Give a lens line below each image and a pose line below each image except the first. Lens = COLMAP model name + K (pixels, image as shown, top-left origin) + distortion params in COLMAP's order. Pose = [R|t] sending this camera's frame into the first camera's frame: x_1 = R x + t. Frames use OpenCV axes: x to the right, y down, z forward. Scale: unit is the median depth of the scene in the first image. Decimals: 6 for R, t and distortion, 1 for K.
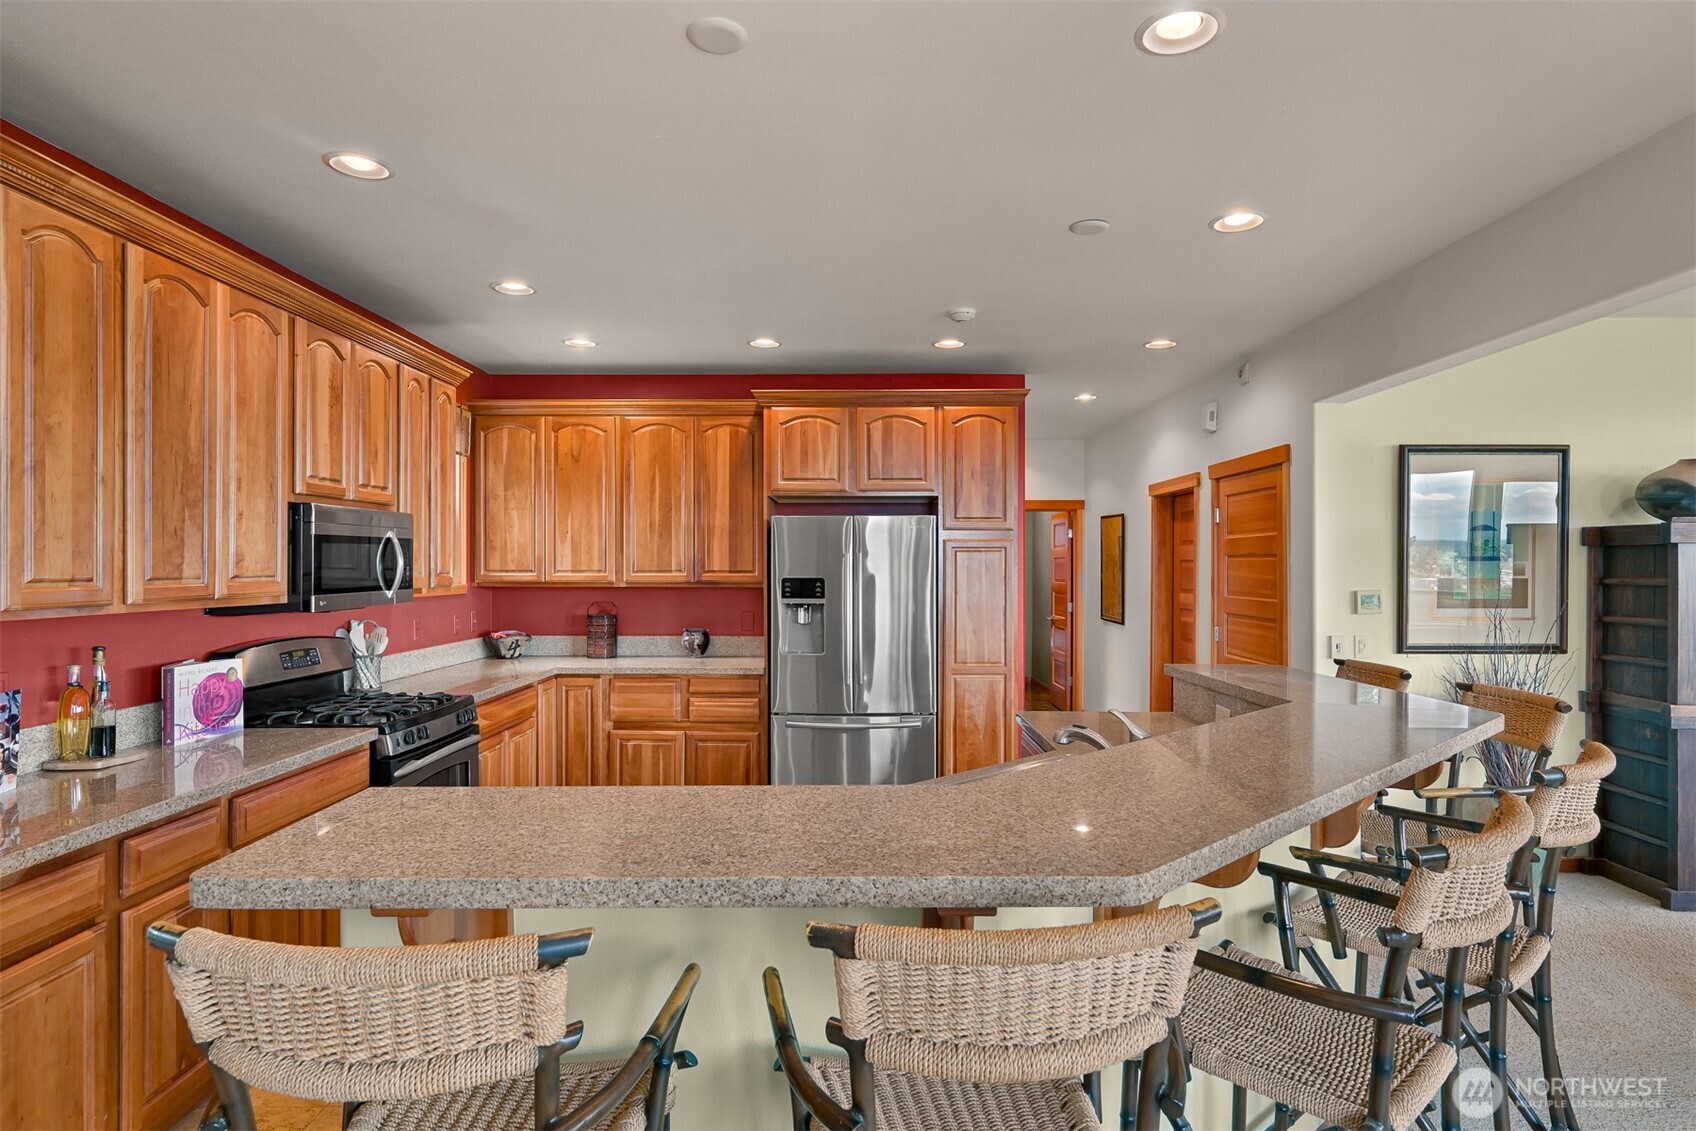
lens RADIAL K [[918.1, 0, 843.7], [0, 918.1, 563.7], [0, 0, 1]] dist [-0.002382, 0.000963]
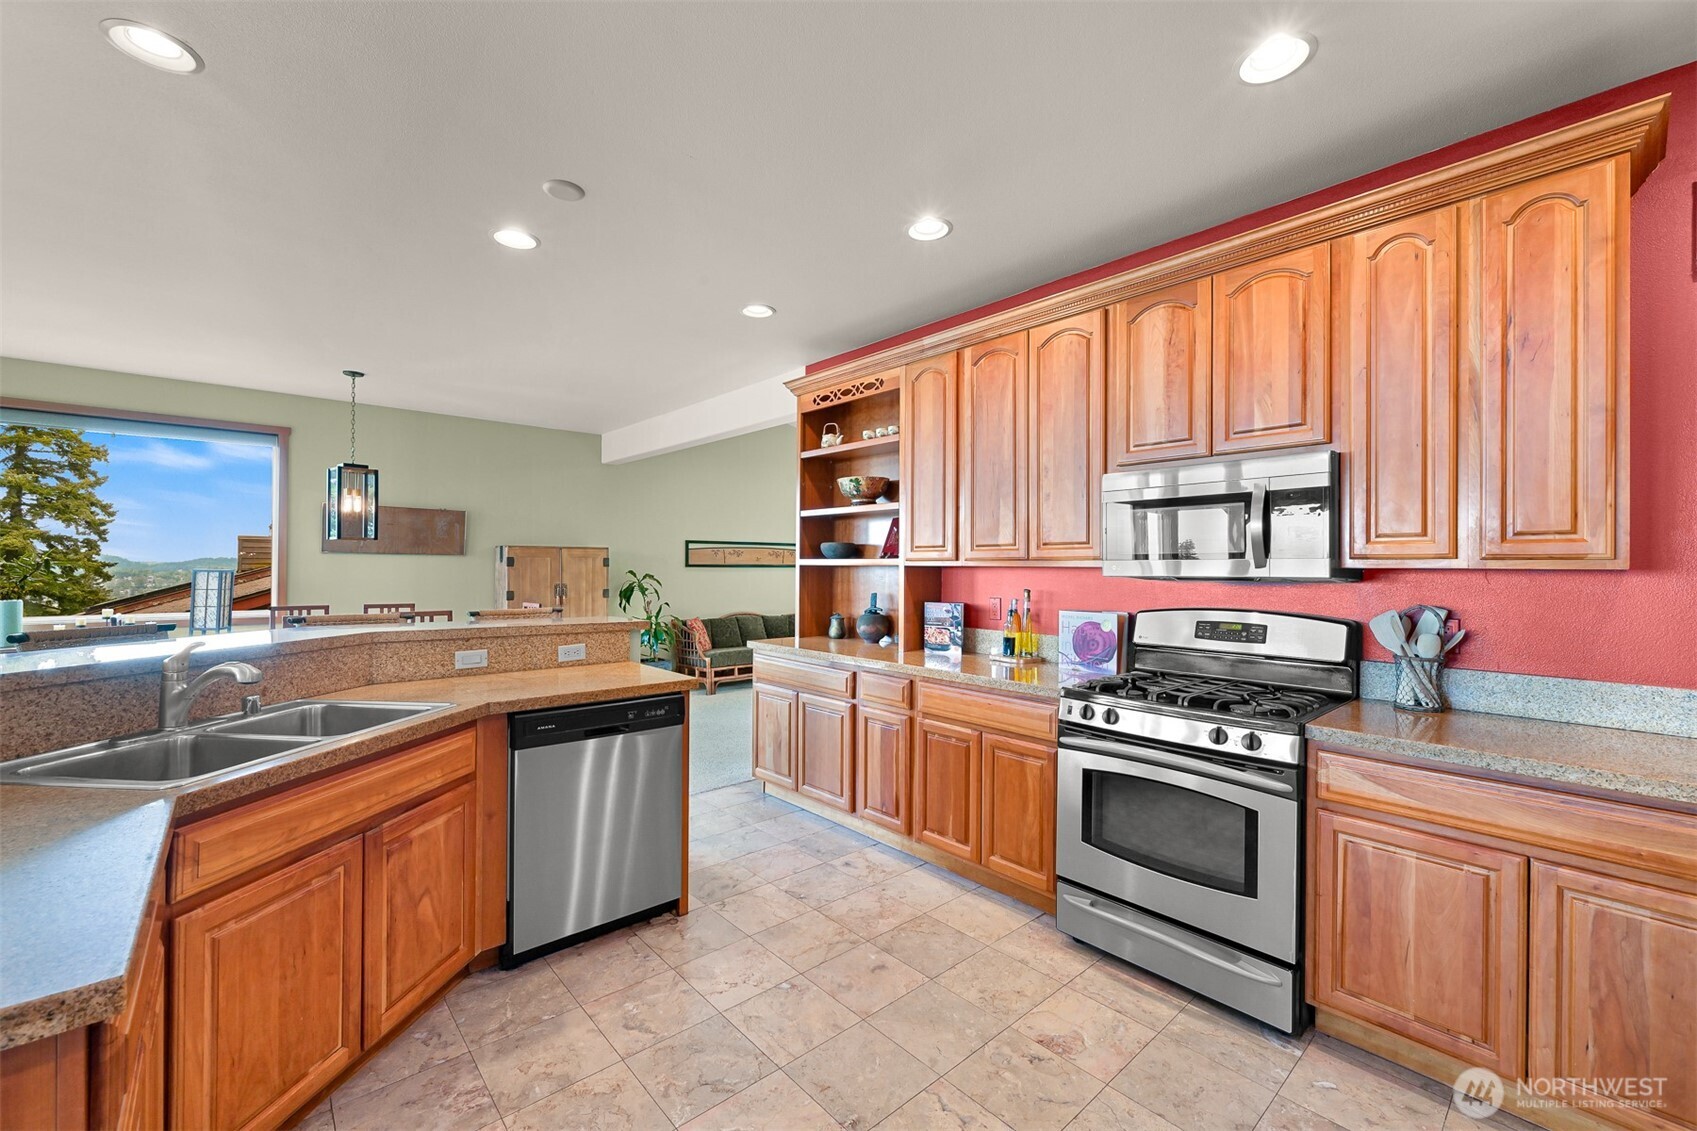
lens RADIAL K [[674.3, 0, 864.0], [0, 674.3, 565.3], [0, 0, 1]] dist [-0.002902, 0.000306]
pose [[-0.724004, -0.006923, -0.689761, 0.107494], [-0.006277, 0.999974, -0.003448, 0.028558], [0.689768, 0.001833, -0.724028, 0.874978]]
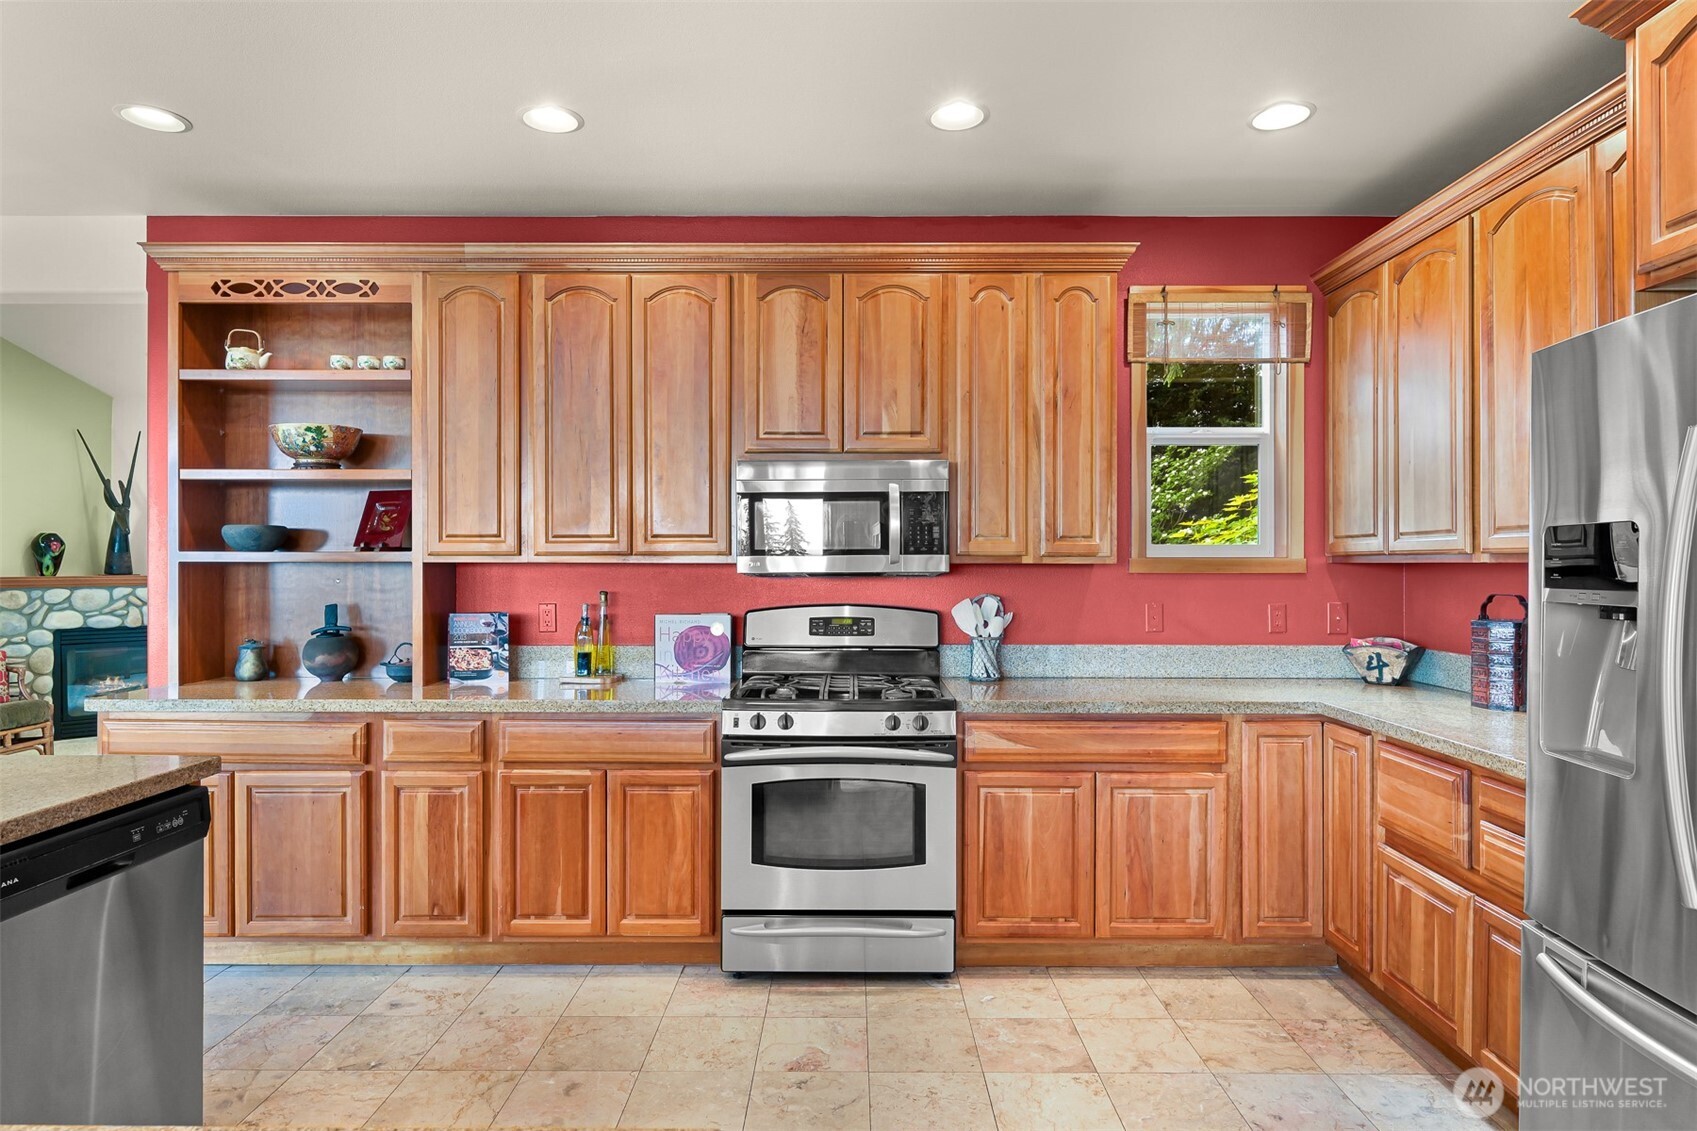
lens RADIAL K [[918.7, 0, 836.8], [0, 918.7, 566.5], [0, 0, 1]] dist [-0.002382, 0.000963]
pose [[0.008233, 0.001982, -0.999964, 0.252015], [-0.000452, 0.999998, 0.001978, 0.027910], [0.999966, 0.000436, 0.008234, 0.696340]]
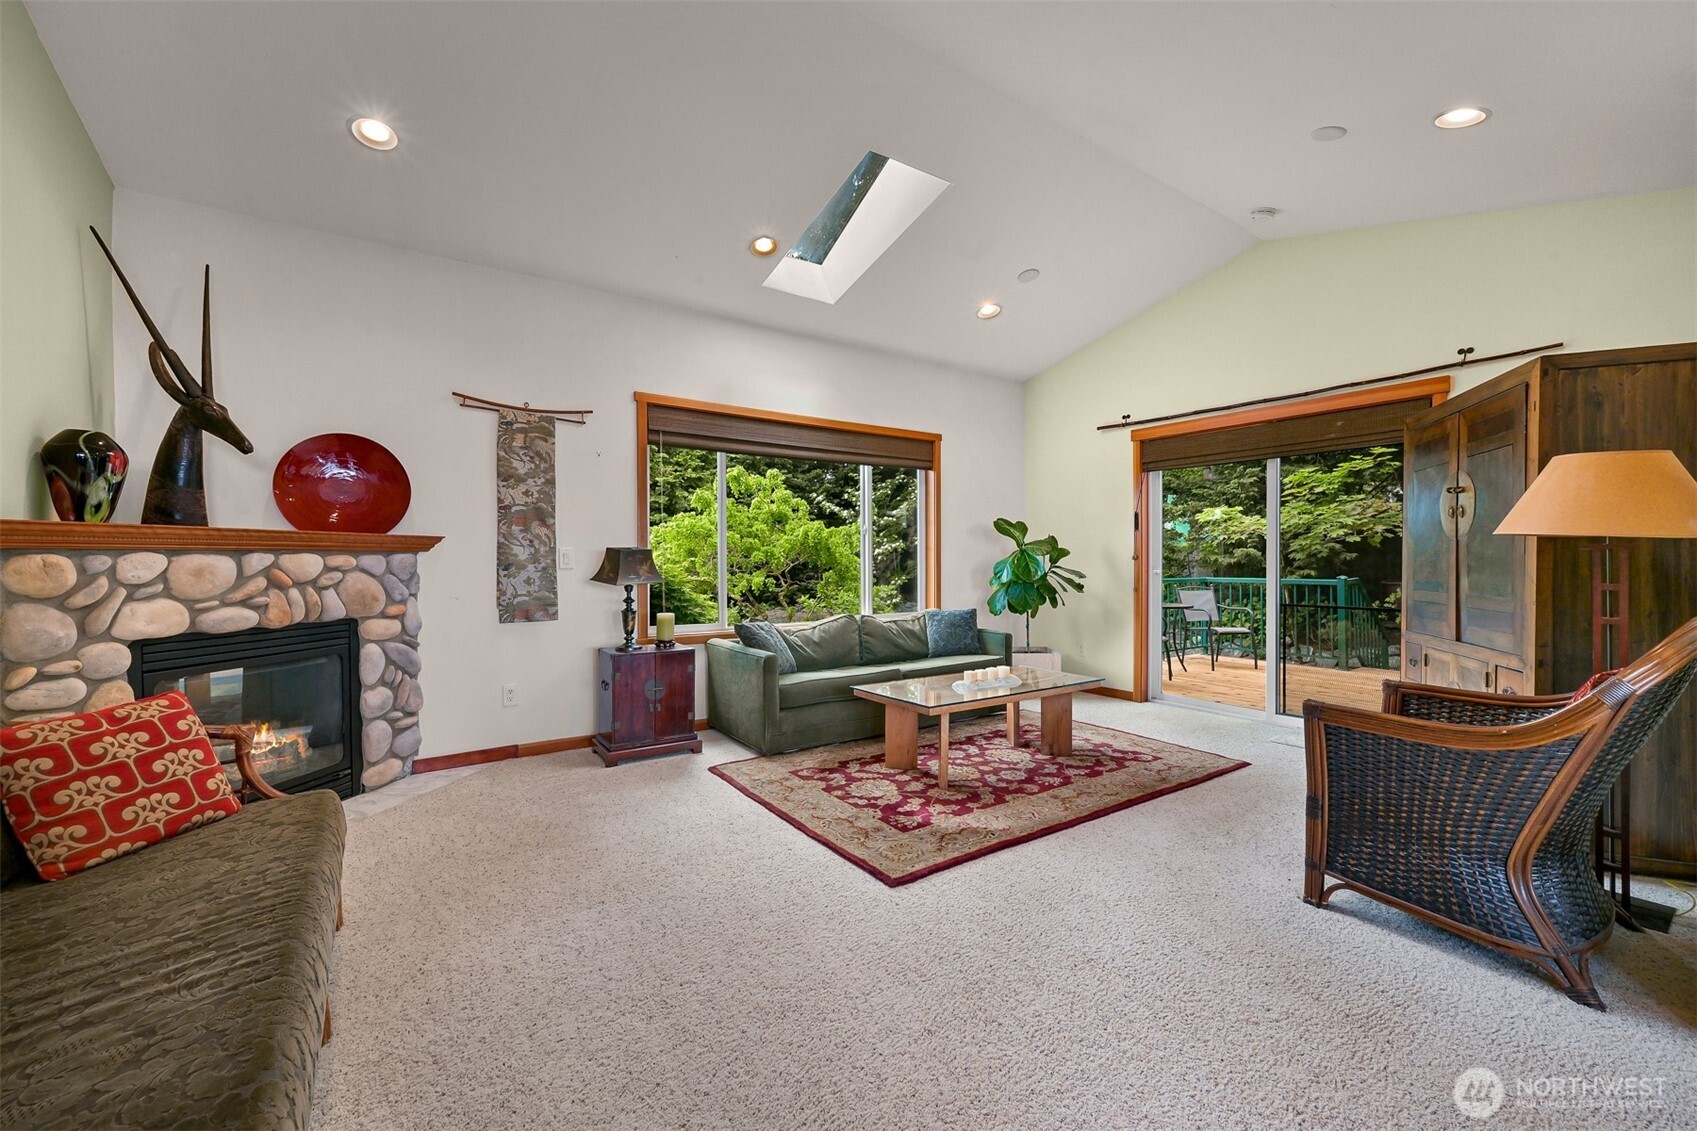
lens RADIAL K [[673.0, 0, 850.3], [0, 673.0, 567.1], [0, 0, 1]] dist [-0.002318, -0.000097]
pose [[0.576721, 0.002477, -0.816938, -0.453188], [0.008258, 0.999927, 0.008861, 0.073847], [0.816900, -0.011857, 0.576658, -0.308712]]
